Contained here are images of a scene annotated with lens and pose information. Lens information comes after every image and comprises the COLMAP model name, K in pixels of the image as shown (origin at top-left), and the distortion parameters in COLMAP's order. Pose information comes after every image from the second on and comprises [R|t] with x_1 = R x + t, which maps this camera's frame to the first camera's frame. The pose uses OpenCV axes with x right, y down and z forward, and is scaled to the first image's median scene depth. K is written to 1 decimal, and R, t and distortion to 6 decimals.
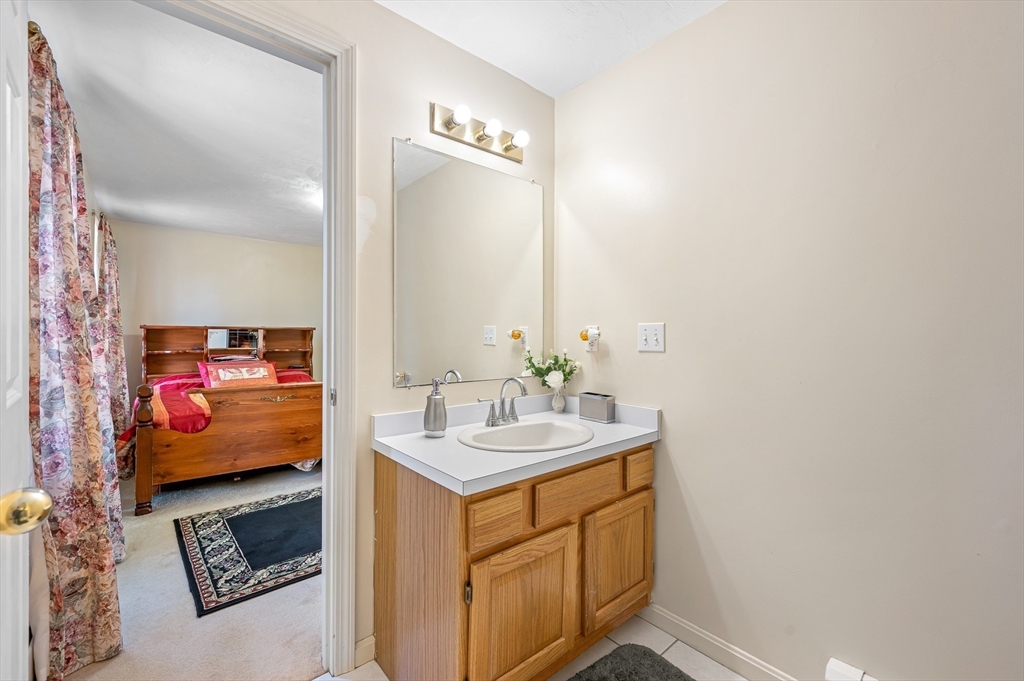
lens RADIAL K [[427.8, 0, 513.1], [0, 427.8, 339.4], [0, 0, 1]] dist [0.000863, 0.000797]
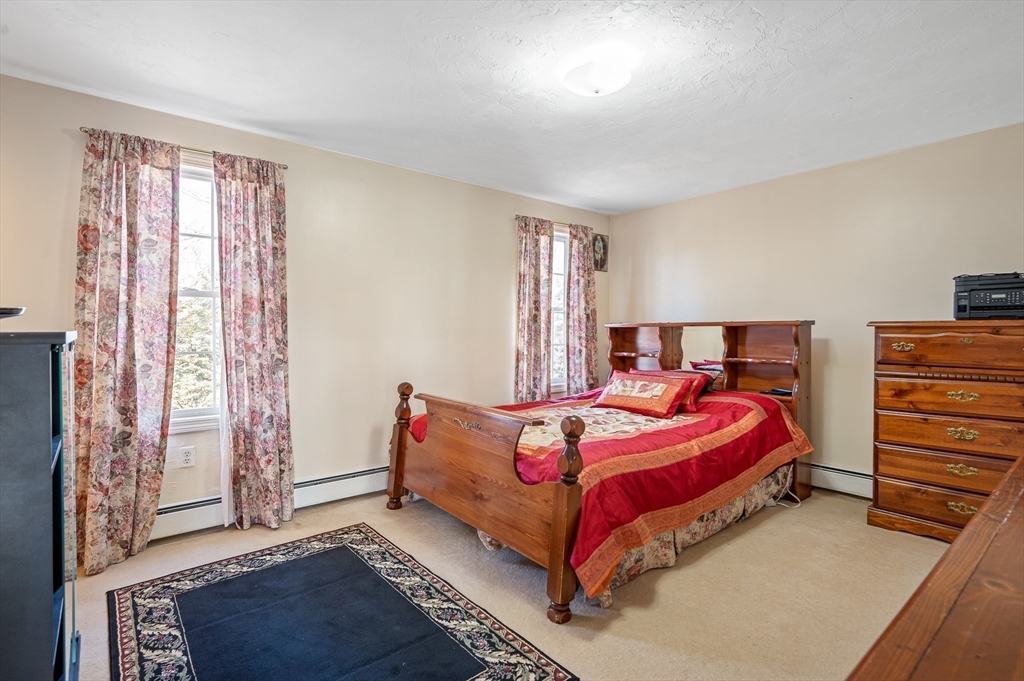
lens RADIAL K [[492.8, 0, 512.4], [0, 492.8, 339.0], [0, 0, 1]] dist [0.003665, 0.000544]
pose [[-0.043407, 0.005756, -0.999041, 0.348998], [-0.009799, 0.999933, 0.006187, -0.009292], [0.999009, 0.010059, -0.043348, 1.540919]]
